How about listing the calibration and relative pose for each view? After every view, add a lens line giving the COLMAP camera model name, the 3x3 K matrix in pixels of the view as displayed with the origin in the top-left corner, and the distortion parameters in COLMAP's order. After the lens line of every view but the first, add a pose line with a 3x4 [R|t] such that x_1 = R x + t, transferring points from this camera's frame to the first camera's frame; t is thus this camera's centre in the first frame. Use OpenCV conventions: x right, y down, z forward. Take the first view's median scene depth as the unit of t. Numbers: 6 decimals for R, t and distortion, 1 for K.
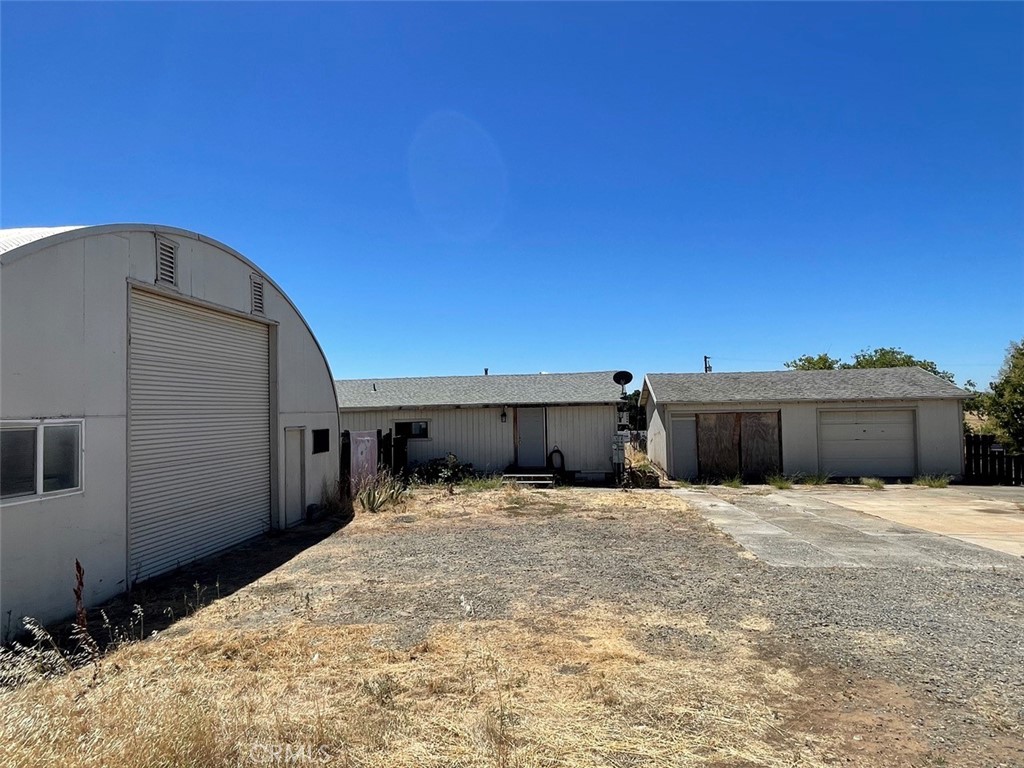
lens RADIAL K [[590.4, 0, 511.3], [0, 590.4, 387.5], [0, 0, 1]] dist [-0.015849, -0.001536]
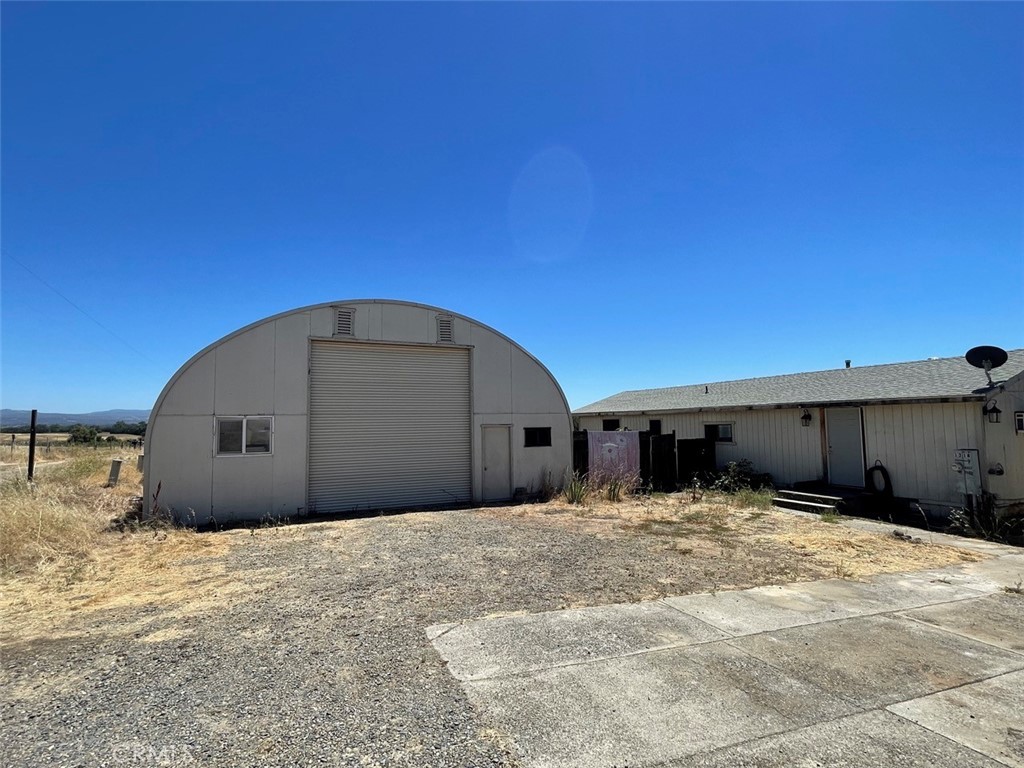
lens RADIAL K [[514.6, 0, 512.1], [0, 514.6, 381.7], [0, 0, 1]] dist [0.002867, 0.004407]
pose [[0.511940, -0.056578, -0.857156, 0.395548], [0.034587, 0.998377, -0.045242, 0.016254], [0.858324, -0.006486, 0.513066, 0.294786]]
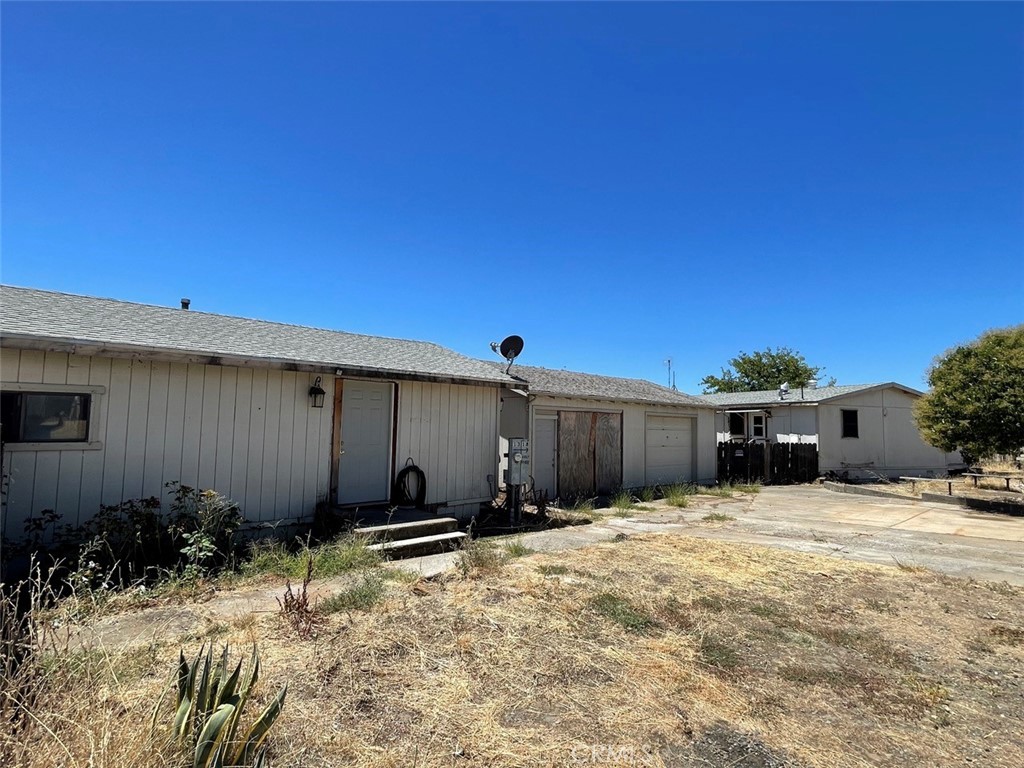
lens RADIAL K [[514.6, 0, 511.7], [0, 514.6, 385.6], [0, 0, 1]] dist [0.002867, 0.004407]
pose [[0.656101, 0.087356, 0.749600, -0.213853], [-0.060512, 0.996169, -0.063126, 0.058909], [-0.752243, -0.003943, 0.658874, 0.638283]]
